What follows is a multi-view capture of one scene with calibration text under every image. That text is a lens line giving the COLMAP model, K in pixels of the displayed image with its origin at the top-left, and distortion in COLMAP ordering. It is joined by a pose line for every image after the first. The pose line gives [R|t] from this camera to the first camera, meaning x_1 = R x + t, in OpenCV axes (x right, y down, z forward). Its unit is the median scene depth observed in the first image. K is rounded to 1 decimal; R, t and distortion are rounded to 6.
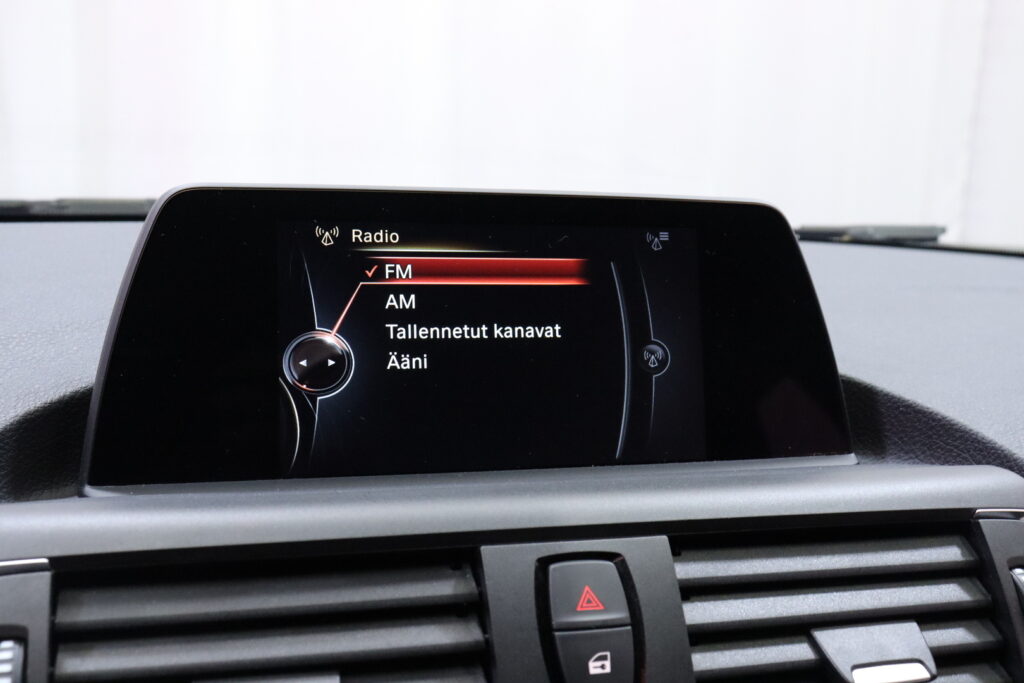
lens RADIAL K [[1167.2, 0, 509.9], [0, 1167.2, 341.2], [0, 0, 1]] dist [-0.055199, 0.000000]
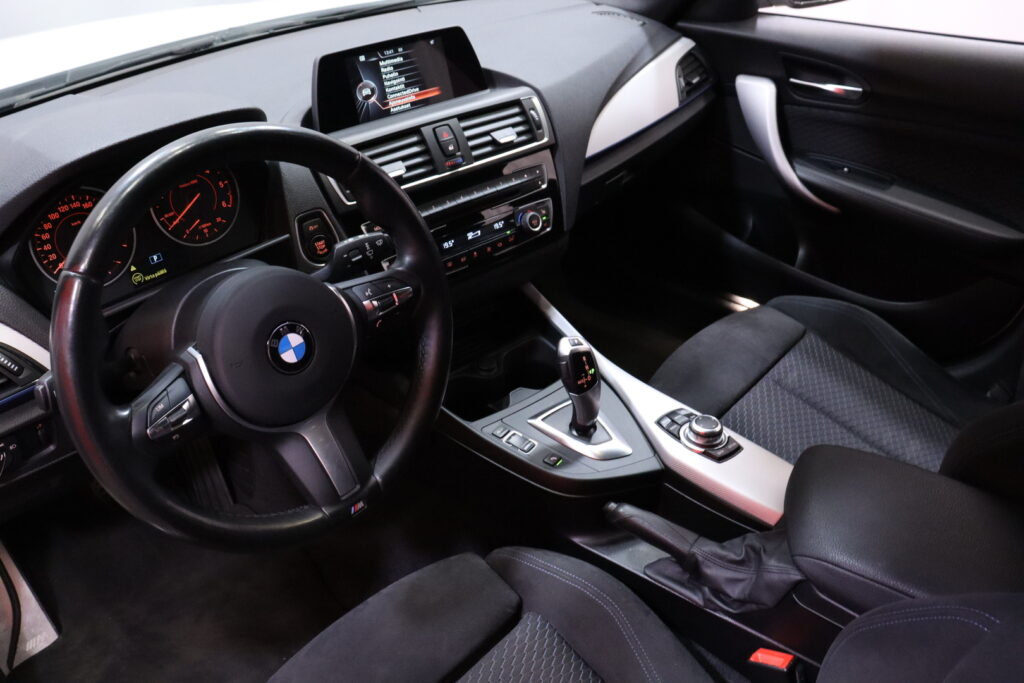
lens RADIAL K [[825.9, 0, 508.4], [0, 825.9, 343.0], [0, 0, 1]] dist [-0.177987, 0.134520]
pose [[0.916637, -0.277057, 0.288125, -0.826121], [0.135126, 0.893159, 0.428962, -0.375974], [-0.376188, -0.354269, 0.856140, -2.055294]]
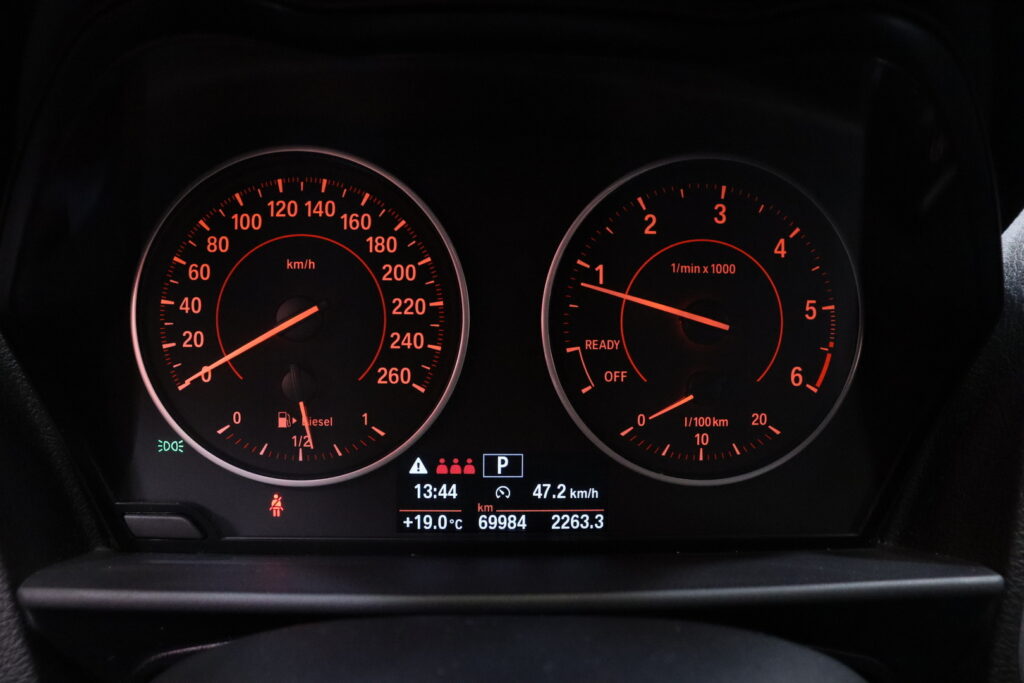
lens RADIAL K [[825.9, 0, 483.0], [0, 825.9, 348.4], [0, 0, 1]] dist [-0.177987, 0.134520]
pose [[0.923344, 0.087133, -0.373956, -0.781833], [-0.029492, 0.987128, 0.157186, 0.113195], [0.382839, -0.134109, 0.914029, 0.017799]]
